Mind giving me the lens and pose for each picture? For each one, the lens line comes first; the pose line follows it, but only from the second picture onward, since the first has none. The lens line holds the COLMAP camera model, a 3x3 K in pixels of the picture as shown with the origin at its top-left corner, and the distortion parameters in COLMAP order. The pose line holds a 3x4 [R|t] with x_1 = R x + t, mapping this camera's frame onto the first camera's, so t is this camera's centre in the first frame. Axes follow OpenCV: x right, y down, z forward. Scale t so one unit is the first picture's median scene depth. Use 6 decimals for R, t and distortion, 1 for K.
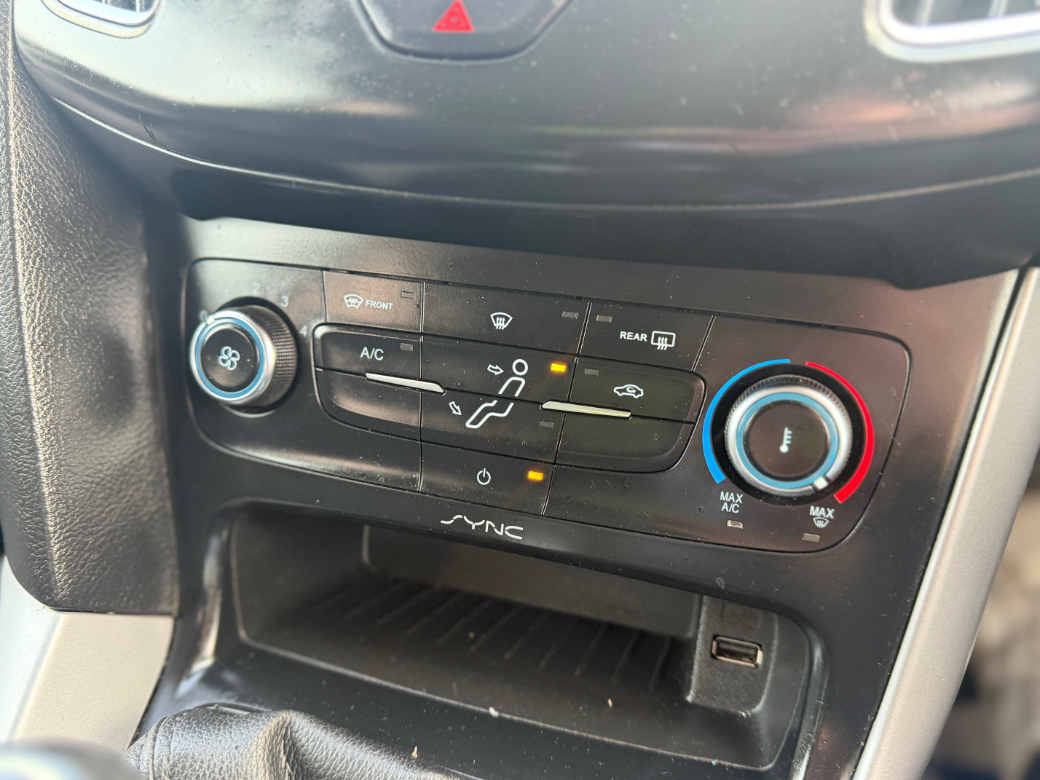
lens RADIAL K [[850.2, 0, 520.0], [0, 850.2, 390.0], [0, 0, 1]] dist [0.105872, -0.207861]
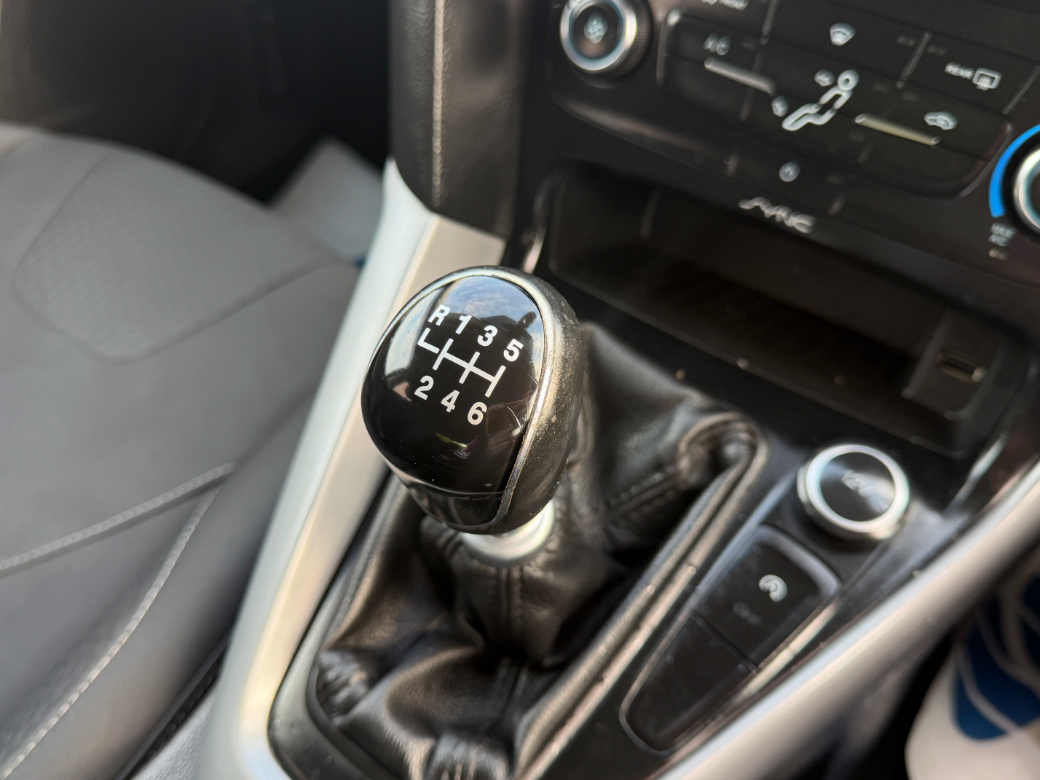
lens RADIAL K [[865.9, 0, 520.0], [0, 865.9, 390.0], [0, 0, 1]] dist [-0.003312, -0.075520]
pose [[0.950376, 0.244191, -0.192762, -0.090970], [-0.170592, 0.927190, 0.333491, 0.046293], [0.260163, -0.284058, 0.922836, -0.279703]]
